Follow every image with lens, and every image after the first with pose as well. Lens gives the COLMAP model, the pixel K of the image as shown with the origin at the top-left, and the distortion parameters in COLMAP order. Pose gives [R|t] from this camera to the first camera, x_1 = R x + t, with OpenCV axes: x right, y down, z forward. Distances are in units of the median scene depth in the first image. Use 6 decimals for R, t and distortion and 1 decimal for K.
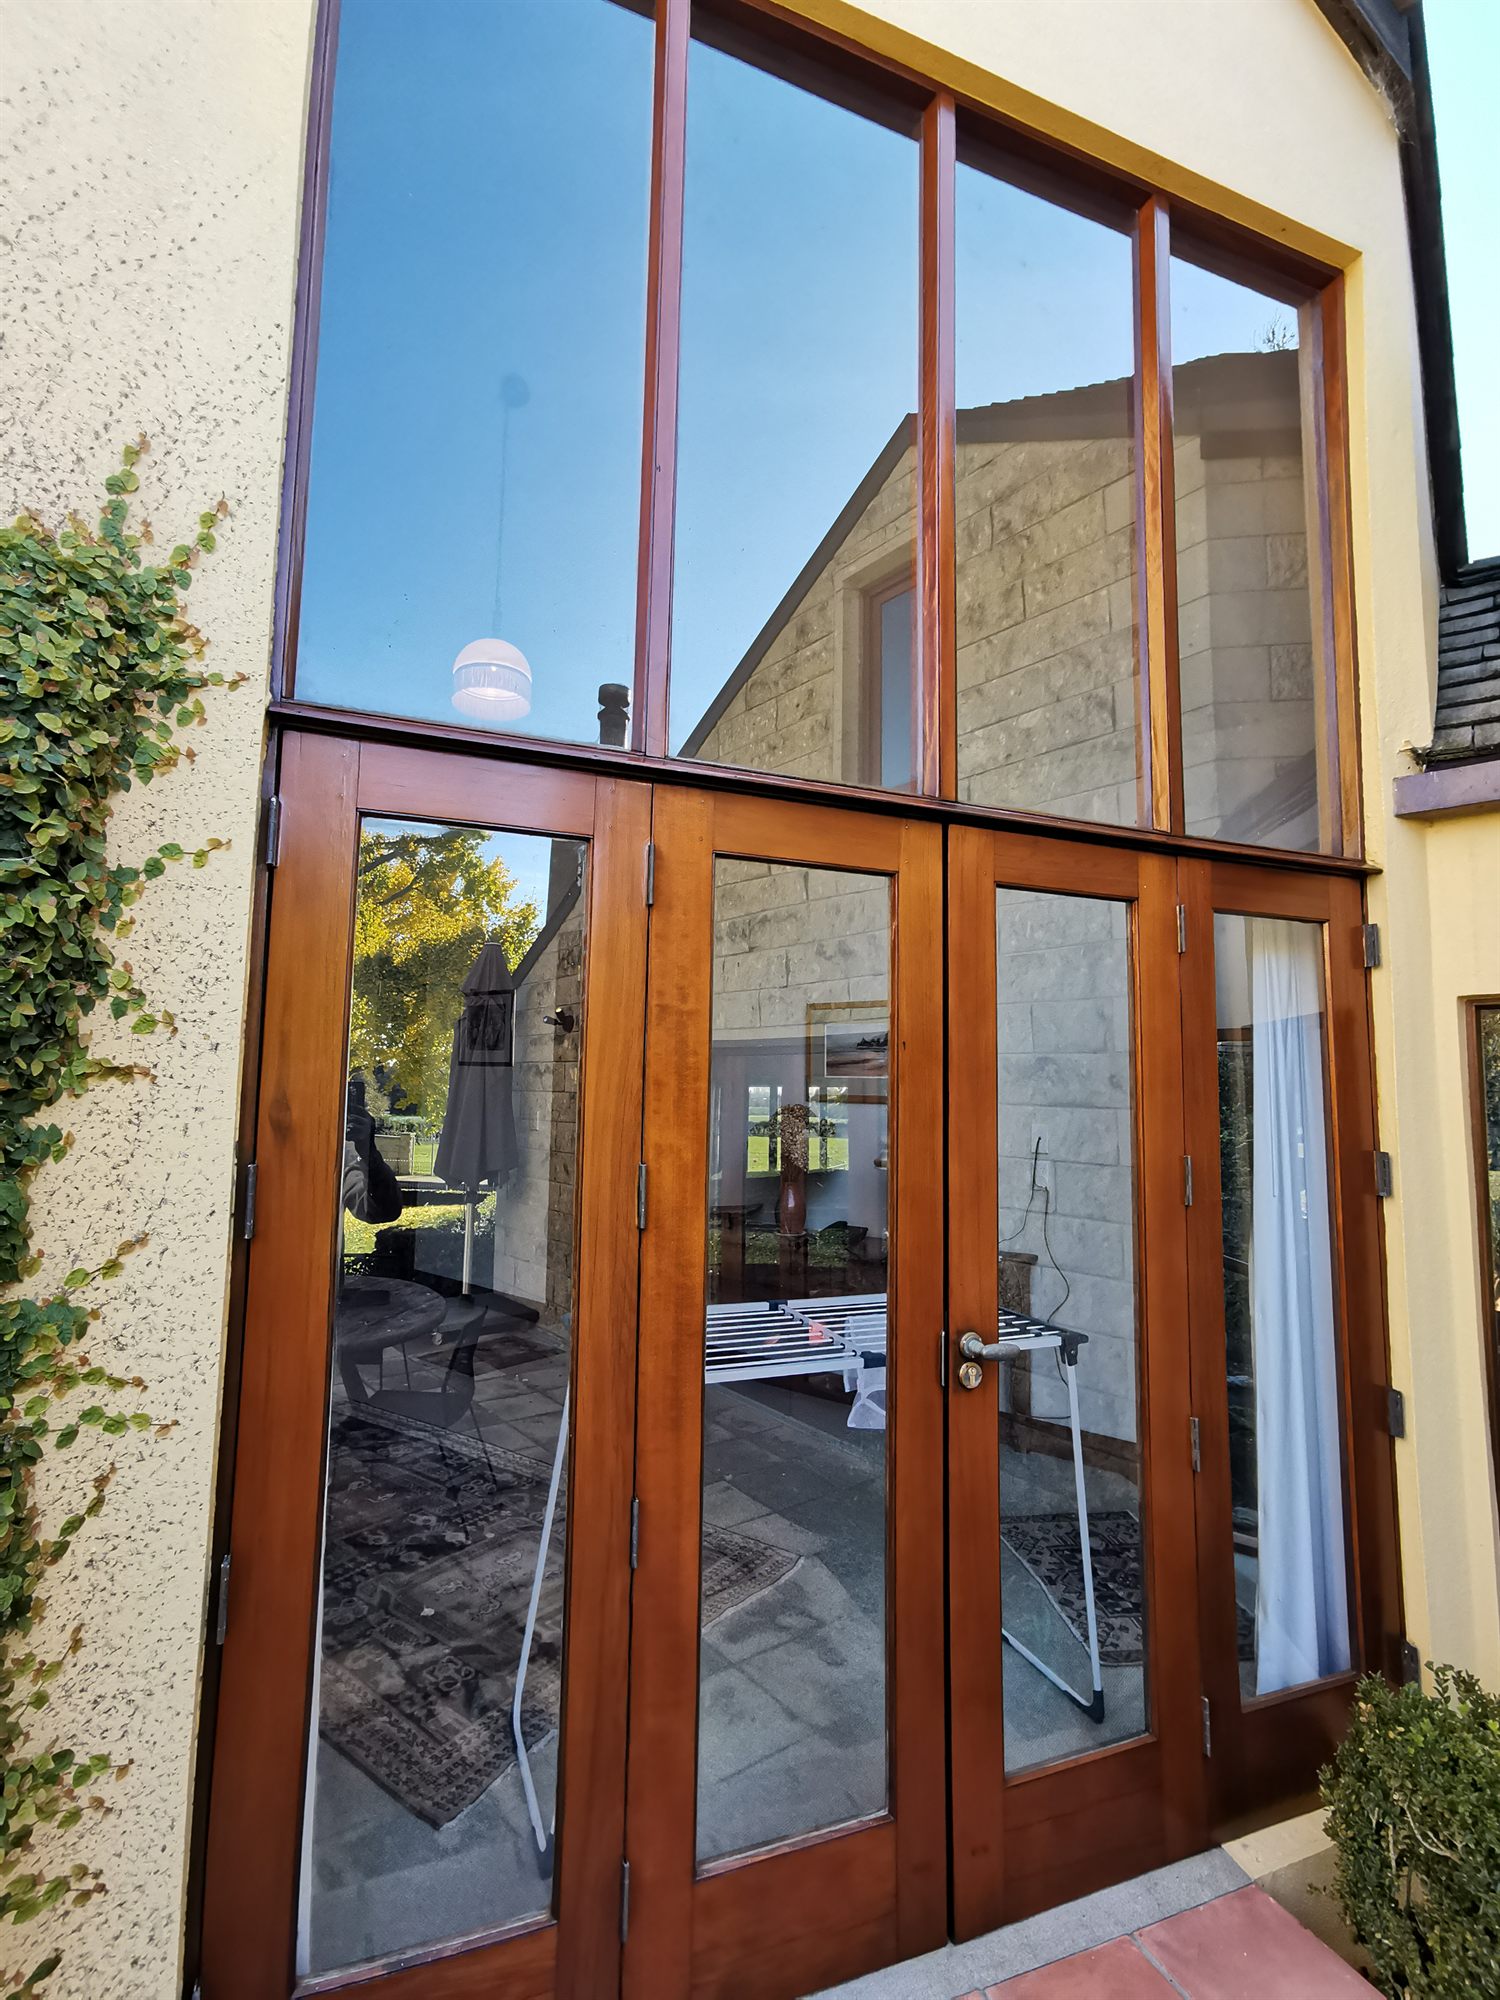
lens RADIAL K [[958.9, 0, 755.4], [0, 958.9, 1004.5], [0, 0, 1]] dist [0.017050, 0.001525]
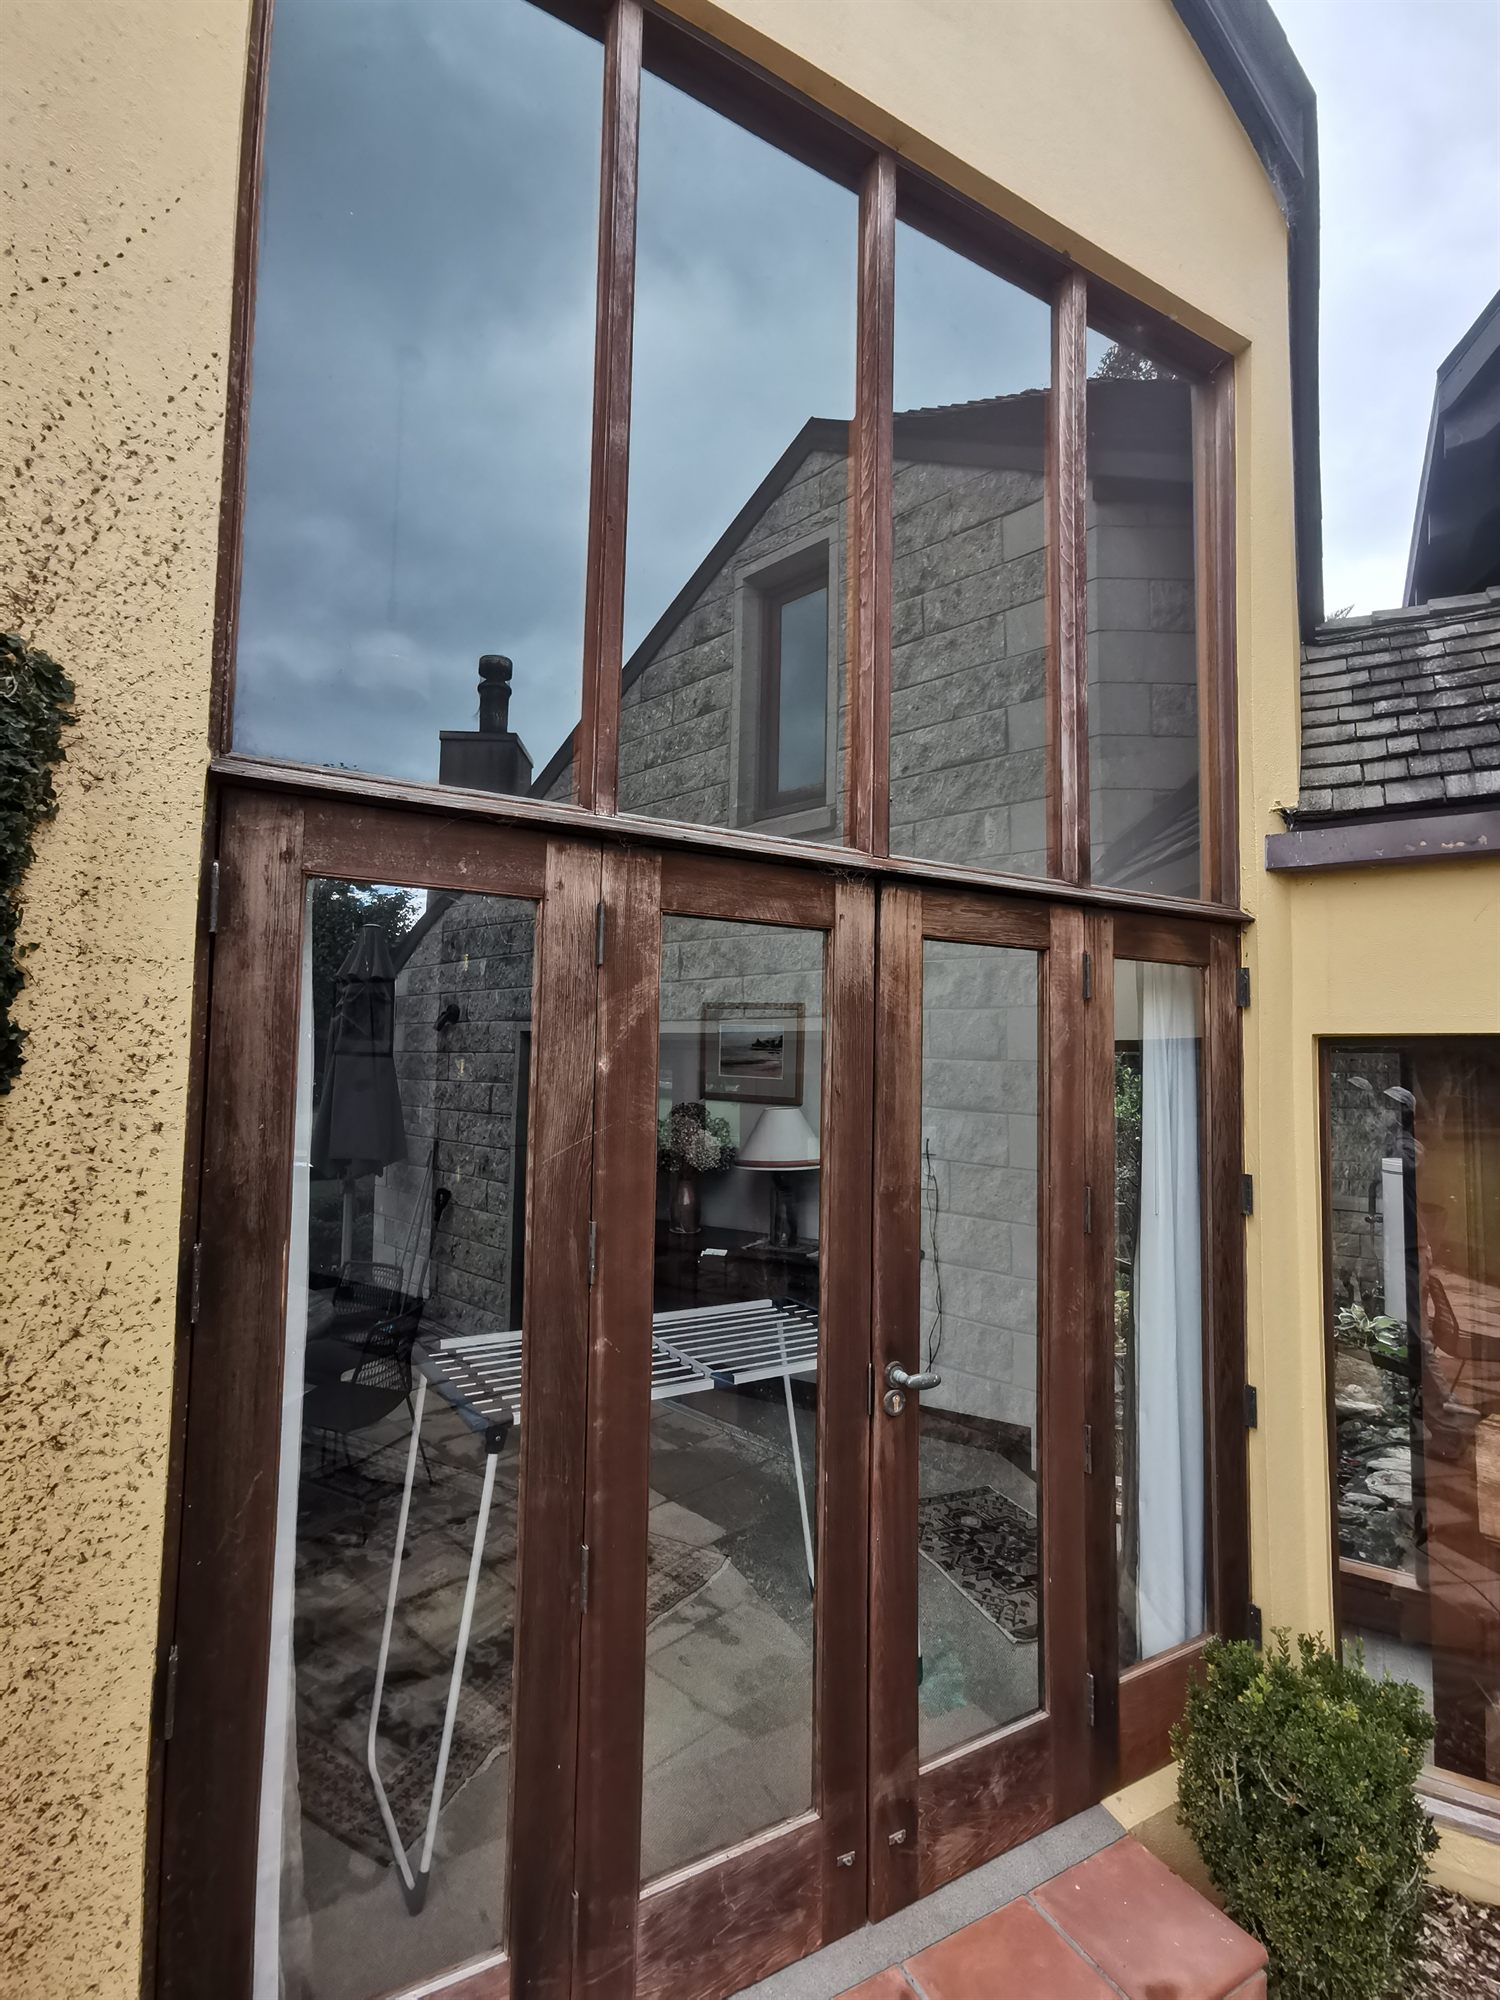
lens RADIAL K [[958.9, 0, 748.6], [0, 958.9, 1002.8], [0, 0, 1]] dist [0.017050, 0.001525]
pose [[0.991229, 0.008572, 0.131880, -0.079362], [-0.013383, 0.999275, 0.035634, -0.091235], [-0.131478, -0.037086, 0.990625, -0.016765]]
